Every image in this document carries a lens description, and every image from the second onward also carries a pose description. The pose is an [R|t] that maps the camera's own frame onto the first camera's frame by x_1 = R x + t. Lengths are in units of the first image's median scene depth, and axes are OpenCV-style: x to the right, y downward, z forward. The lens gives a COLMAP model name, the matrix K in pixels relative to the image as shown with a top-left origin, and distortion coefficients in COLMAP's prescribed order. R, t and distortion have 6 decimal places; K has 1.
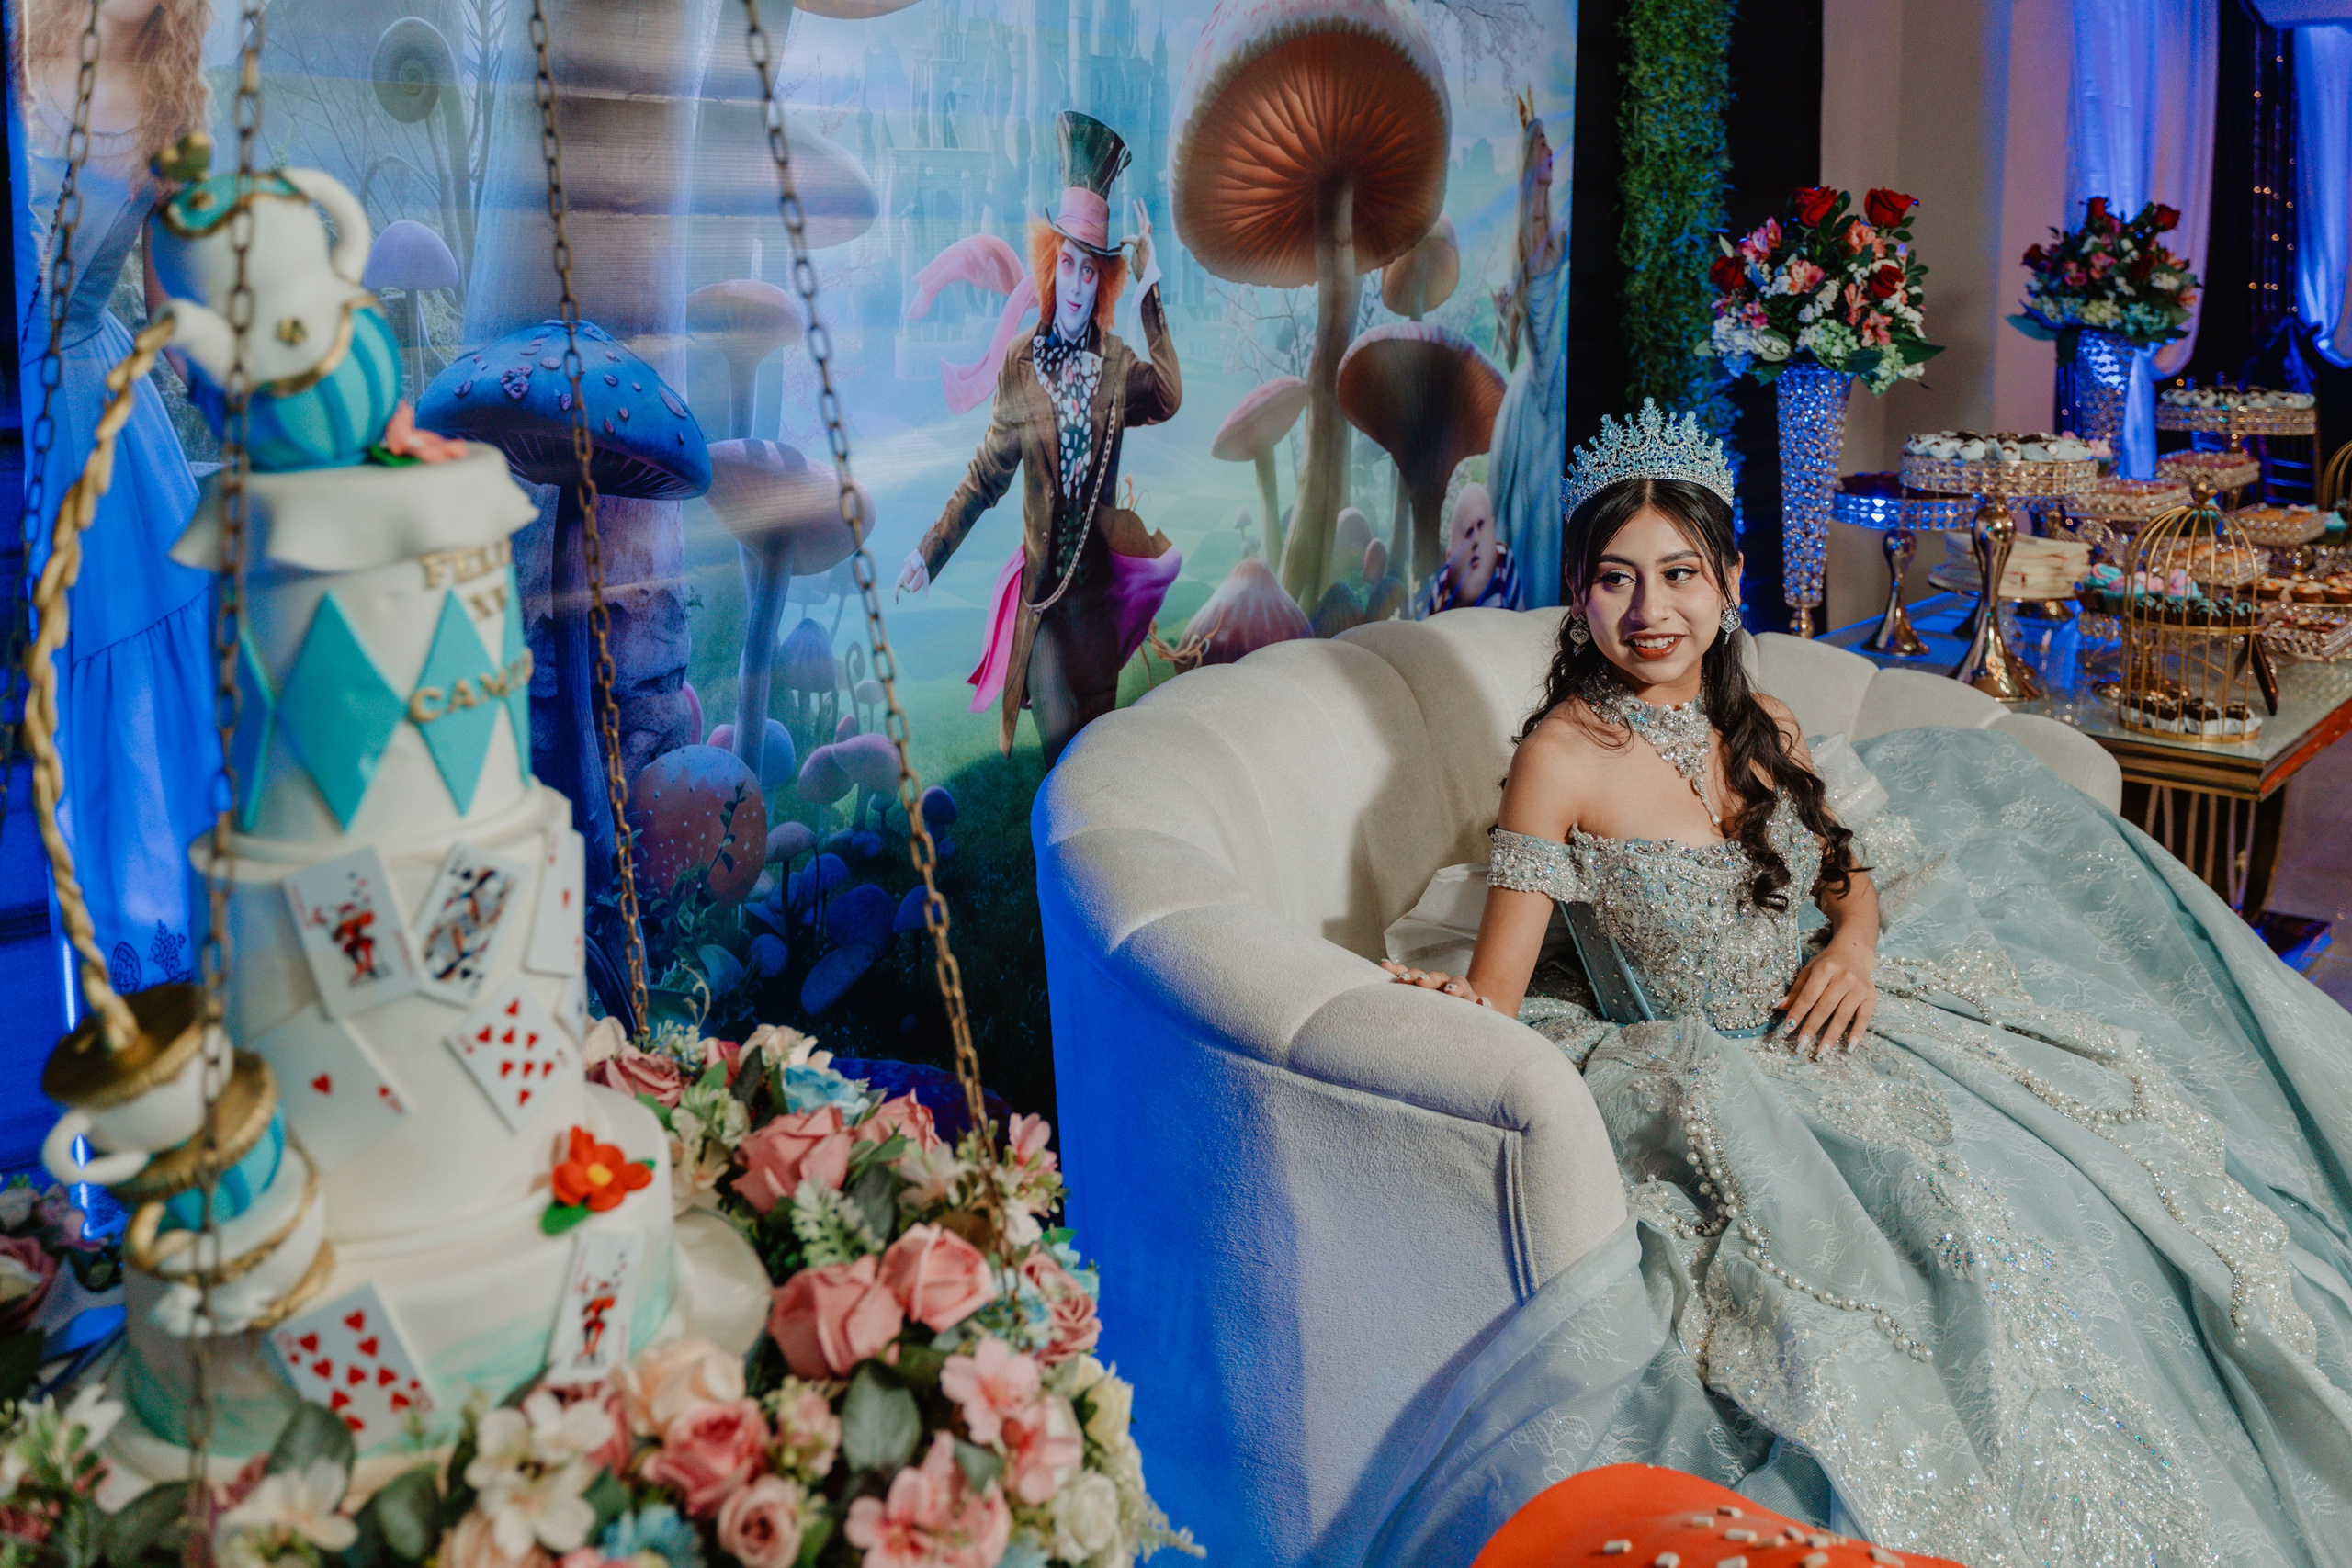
lens RADIAL K [[2238.3, 0, 1136.7], [0, 2238.3, 491.6], [0, 0, 1]] dist [0.003089, 0.005712]
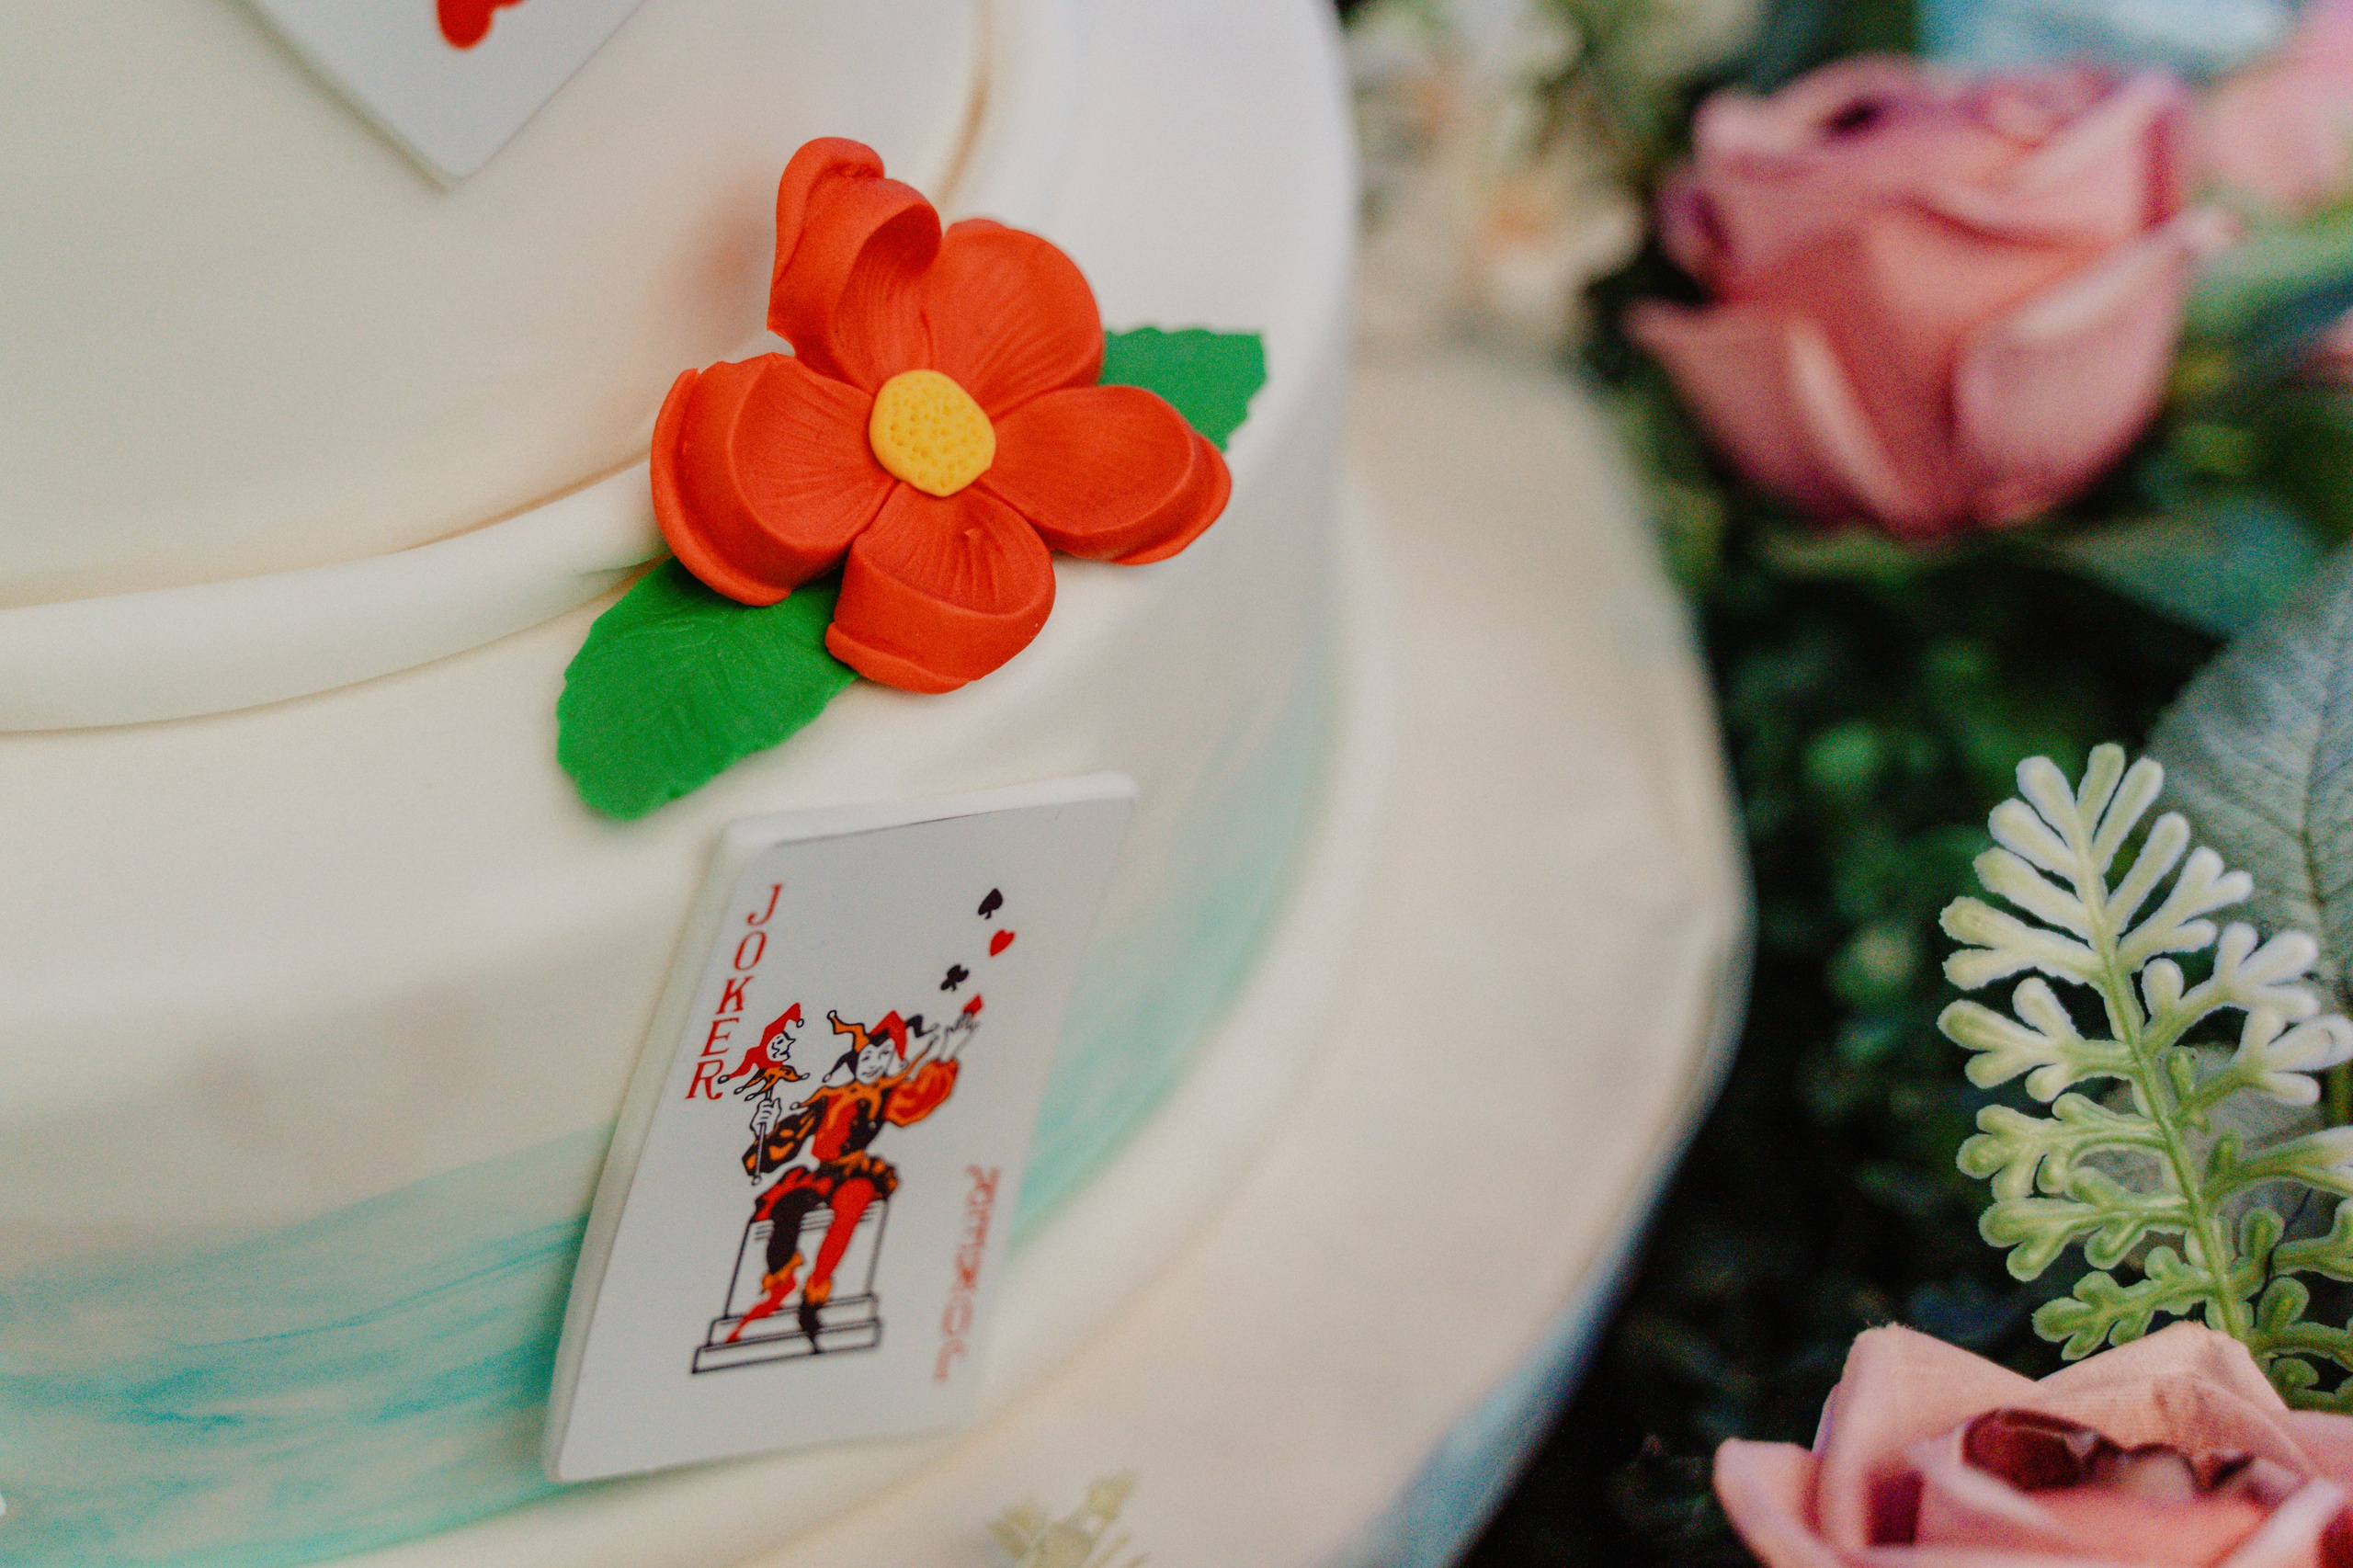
lens RADIAL K [[3202.4, 0, 1176.5], [0, 3202.4, 784.0], [0, 0, 1]] dist [-0.003645, -0.048561]
pose [[0.934555, 0.267310, -0.234846, -0.157696], [-0.073099, 0.790172, 0.608511, 0.172726], [0.348230, -0.551520, 0.757999, 0.820083]]
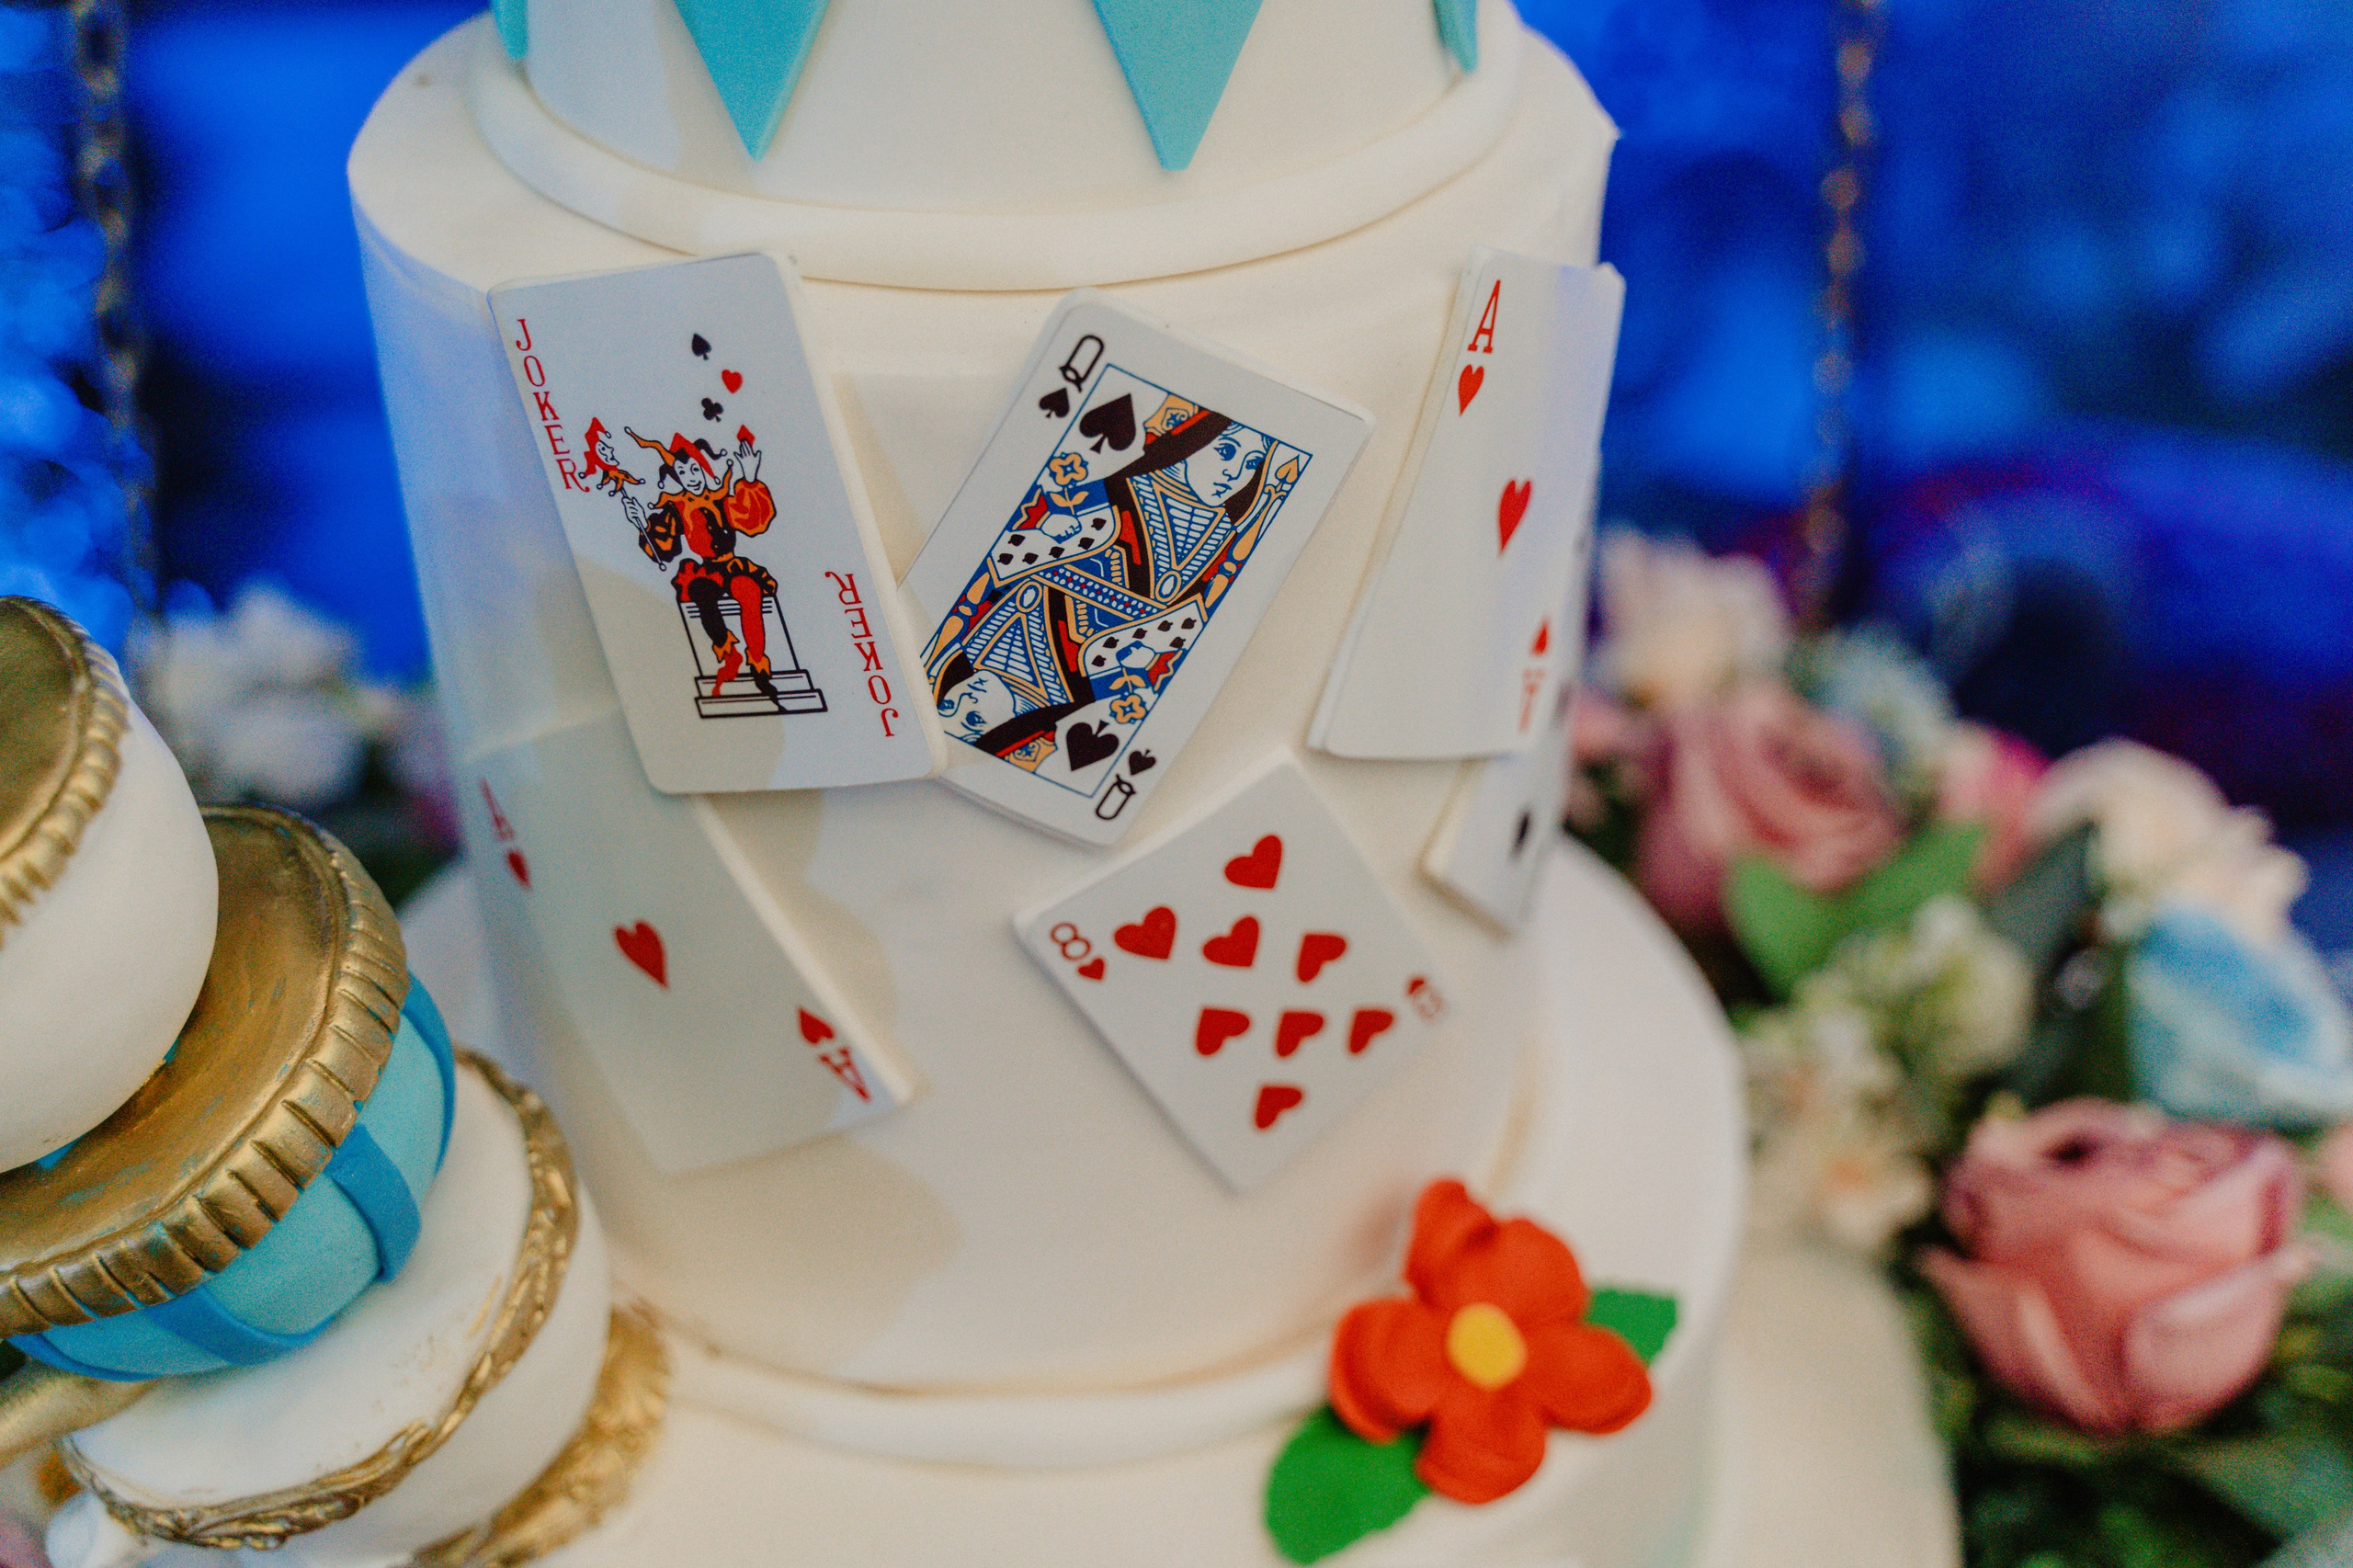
lens RADIAL K [[2851.0, 0, 1173.6], [0, 2851.0, 725.7], [0, 0, 1]] dist [-0.006719, -0.070198]
pose [[0.860801, 0.288450, -0.419306, -0.138849], [-0.088740, 0.896325, 0.434426, 0.056088], [0.501145, -0.336746, 0.797155, 0.708799]]
